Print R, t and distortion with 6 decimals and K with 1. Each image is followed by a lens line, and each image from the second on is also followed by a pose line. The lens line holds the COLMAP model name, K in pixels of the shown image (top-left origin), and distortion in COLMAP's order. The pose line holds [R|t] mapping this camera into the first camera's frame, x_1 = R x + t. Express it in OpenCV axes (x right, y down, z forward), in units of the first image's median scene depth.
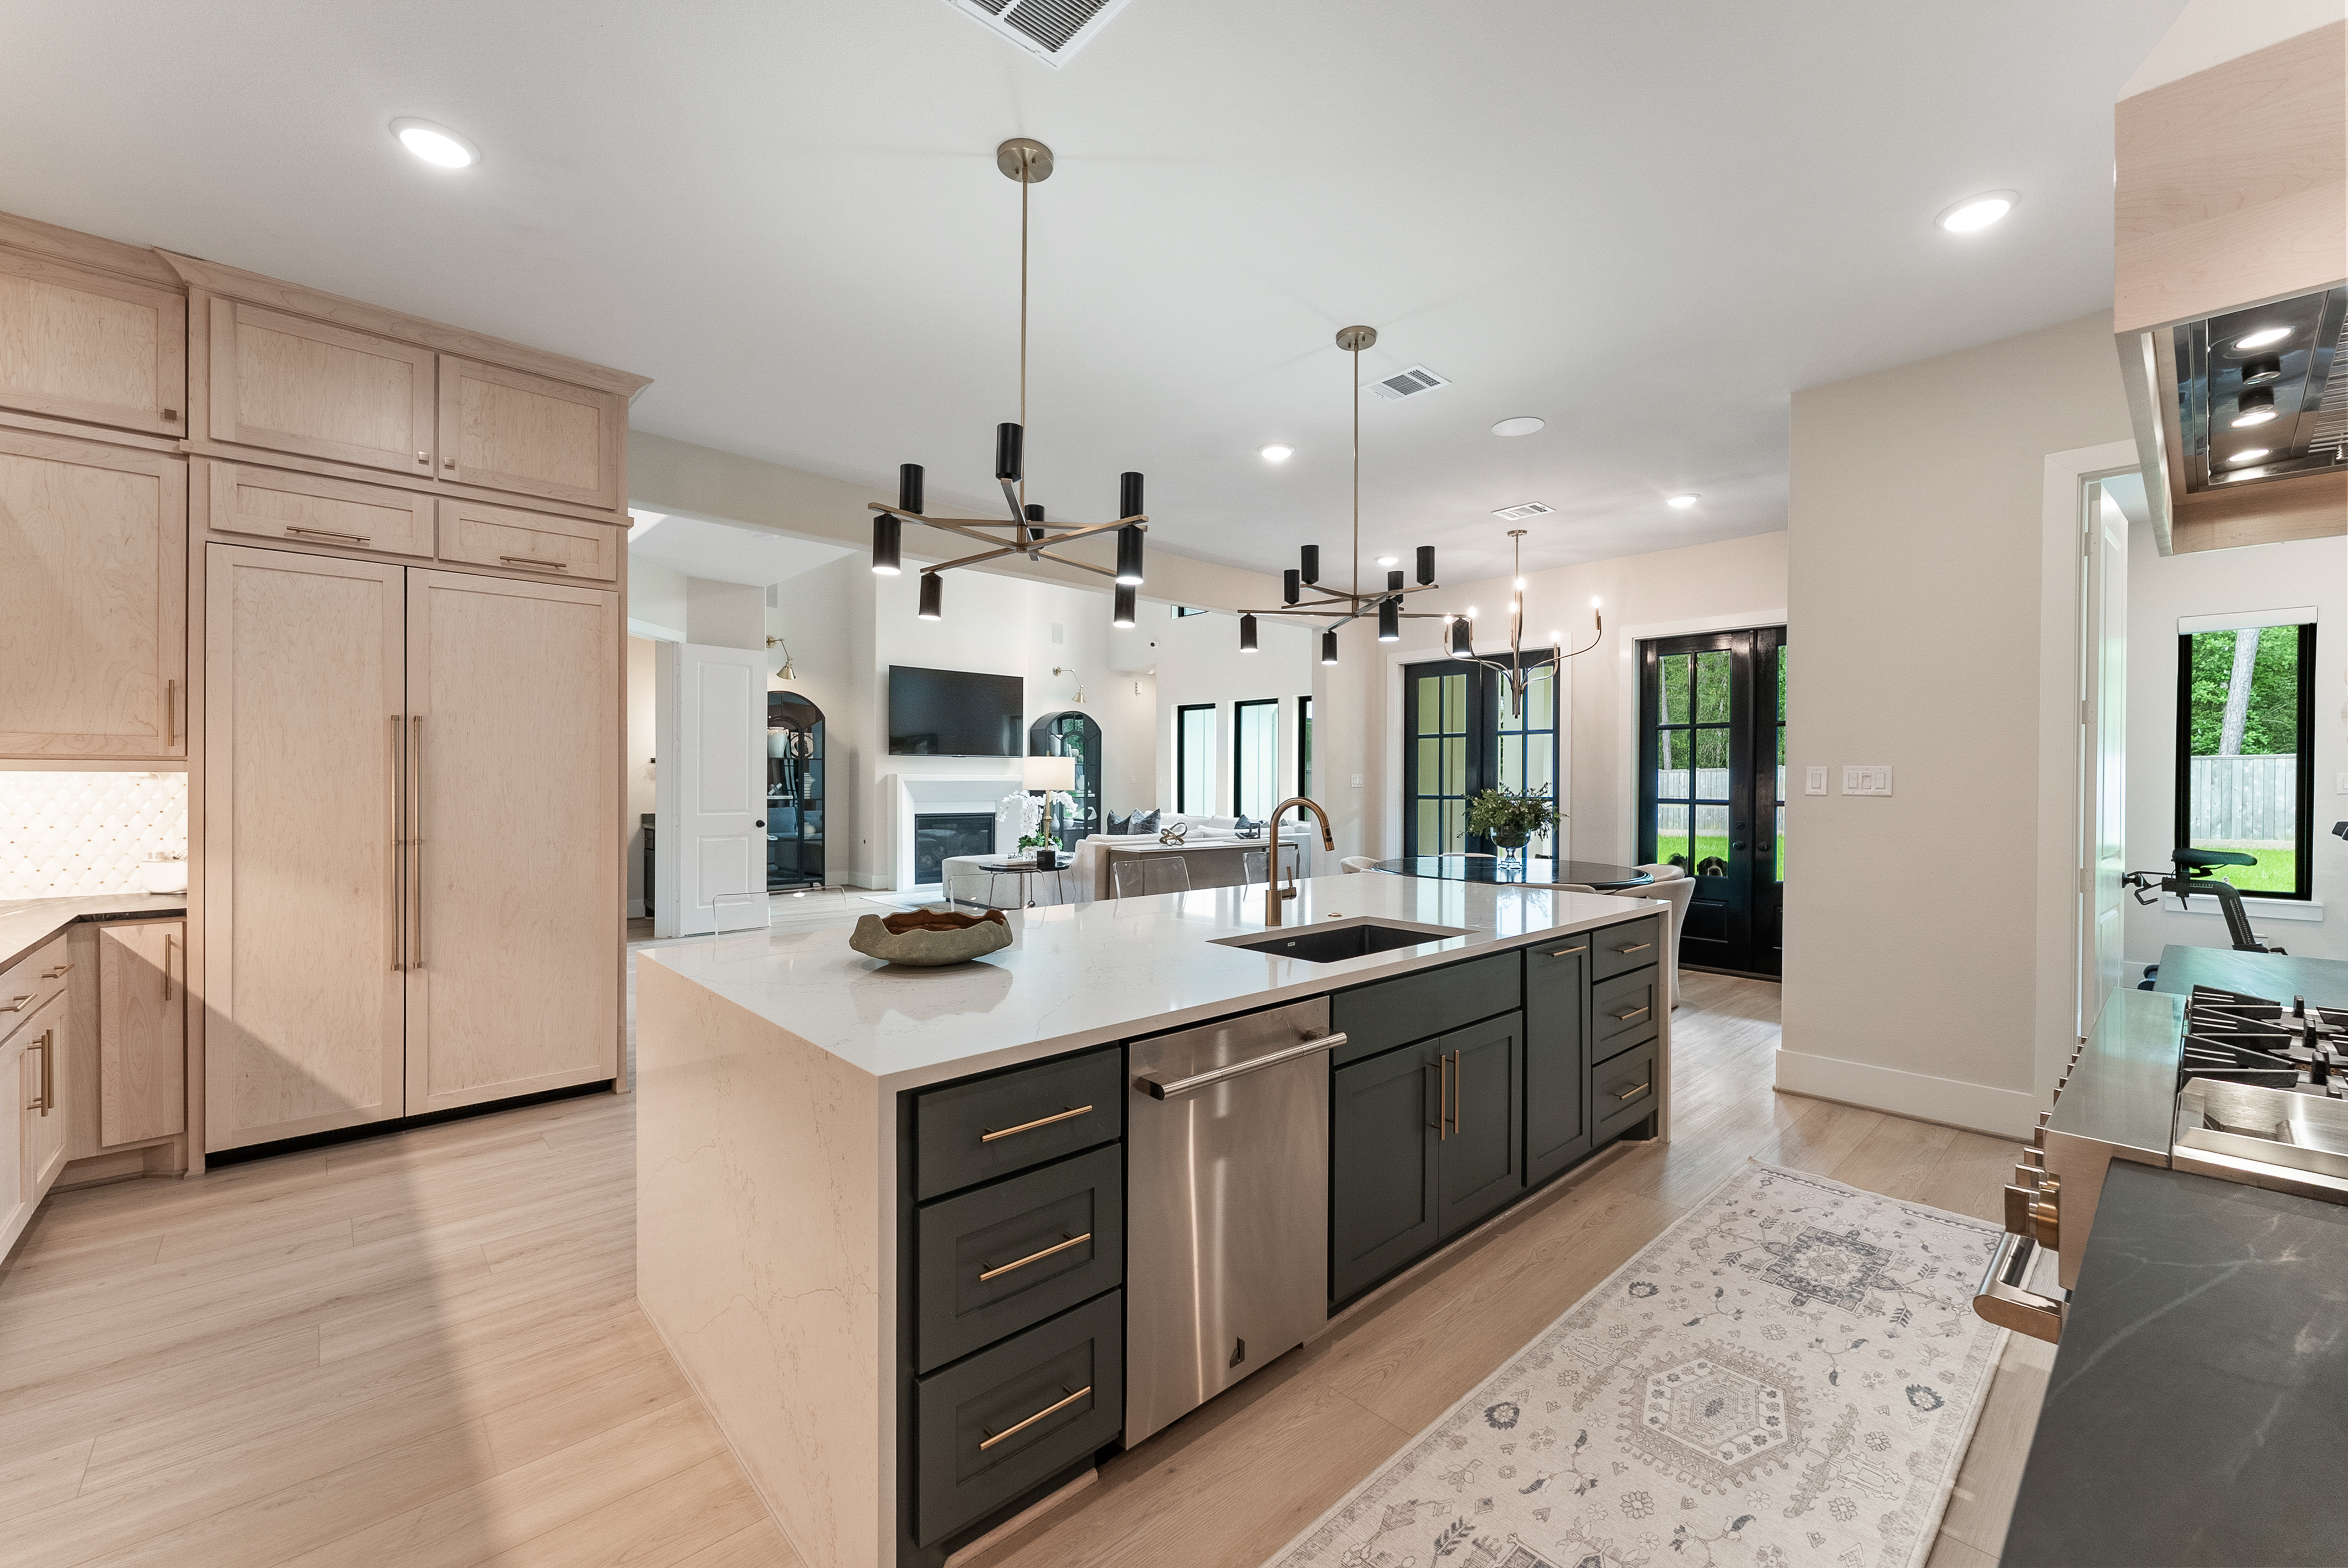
lens RADIAL K [[954.4, 0, 1170.6], [0, 954.4, 784.0], [0, 0, 1]] dist [-0.001627, 0.000146]
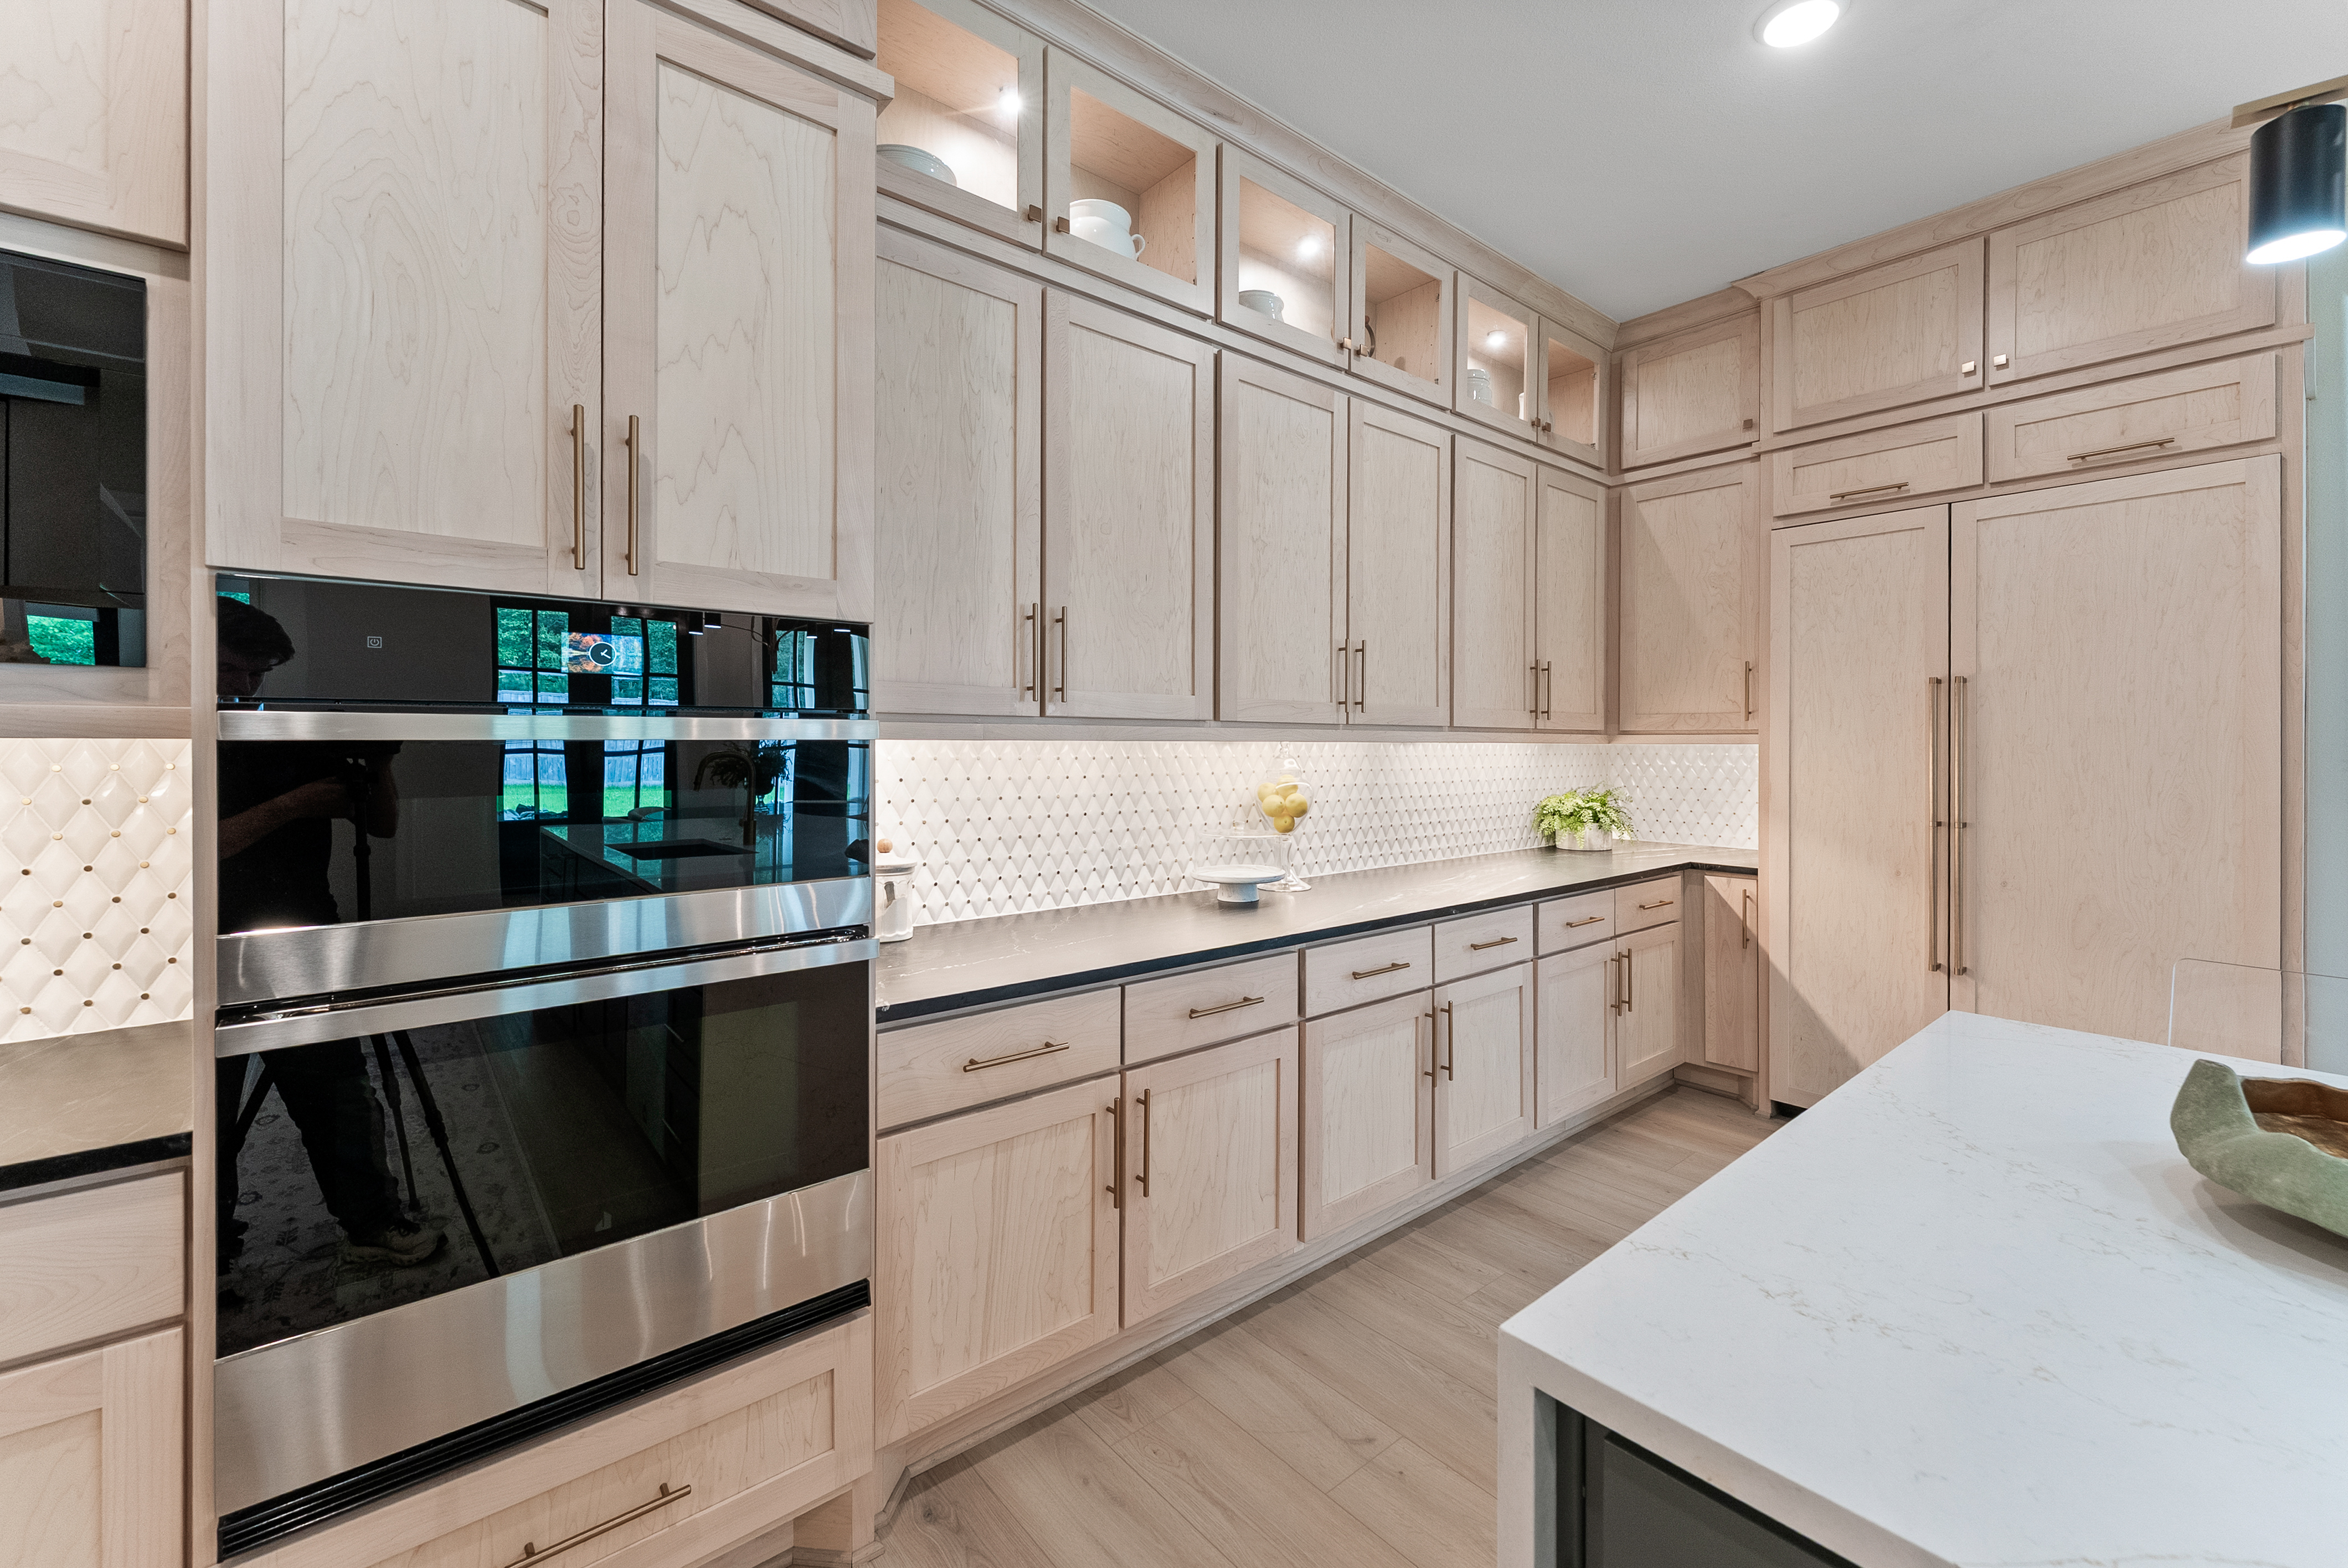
lens RADIAL K [[954.4, 0, 1173.2], [0, 954.4, 743.6], [0, 0, 1]] dist [-0.001627, 0.000146]
pose [[-0.047493, -0.006511, -0.998850, 0.095540], [-0.007882, 0.999950, -0.006143, -0.000822], [0.998840, 0.007581, -0.047542, 0.376488]]
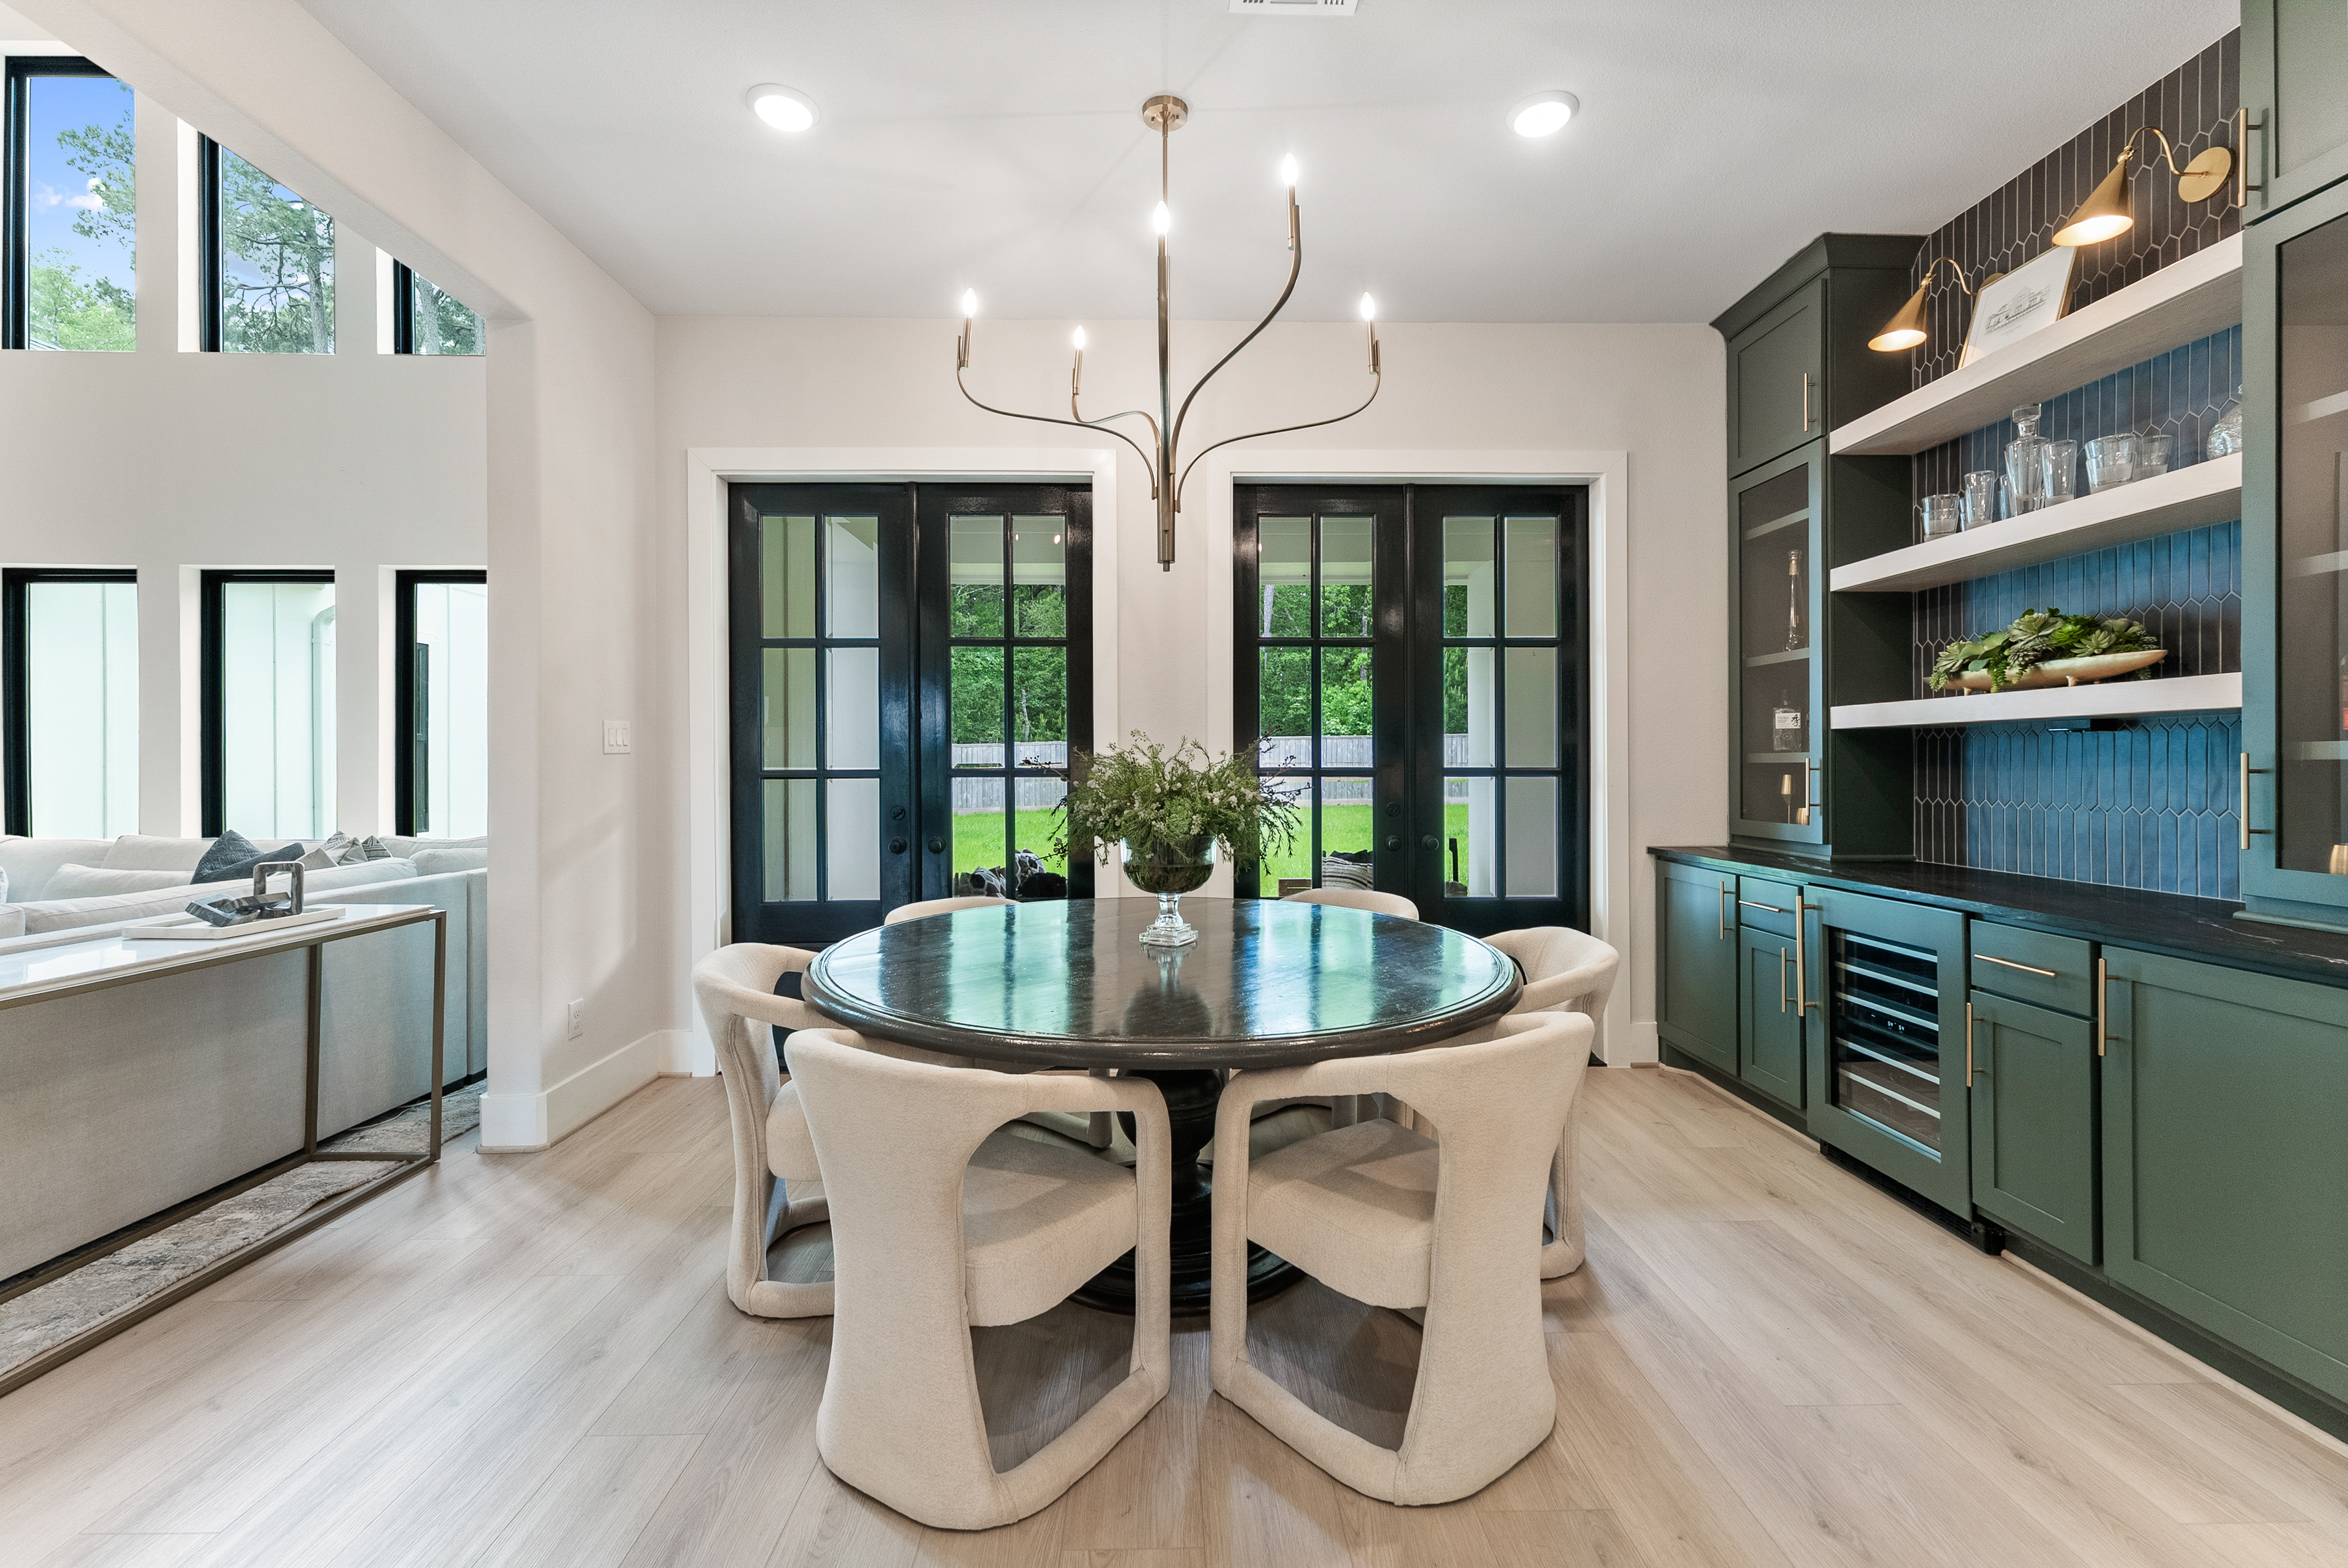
lens RADIAL K [[954.4, 0, 1185.2], [0, 954.4, 766.1], [0, 0, 1]] dist [-0.001627, 0.000146]
pose [[0.652882, -0.014433, 0.757322, 0.109557], [0.008867, 0.999896, 0.011412, 0.015485], [-0.757407, -0.000735, 0.652942, 1.380204]]
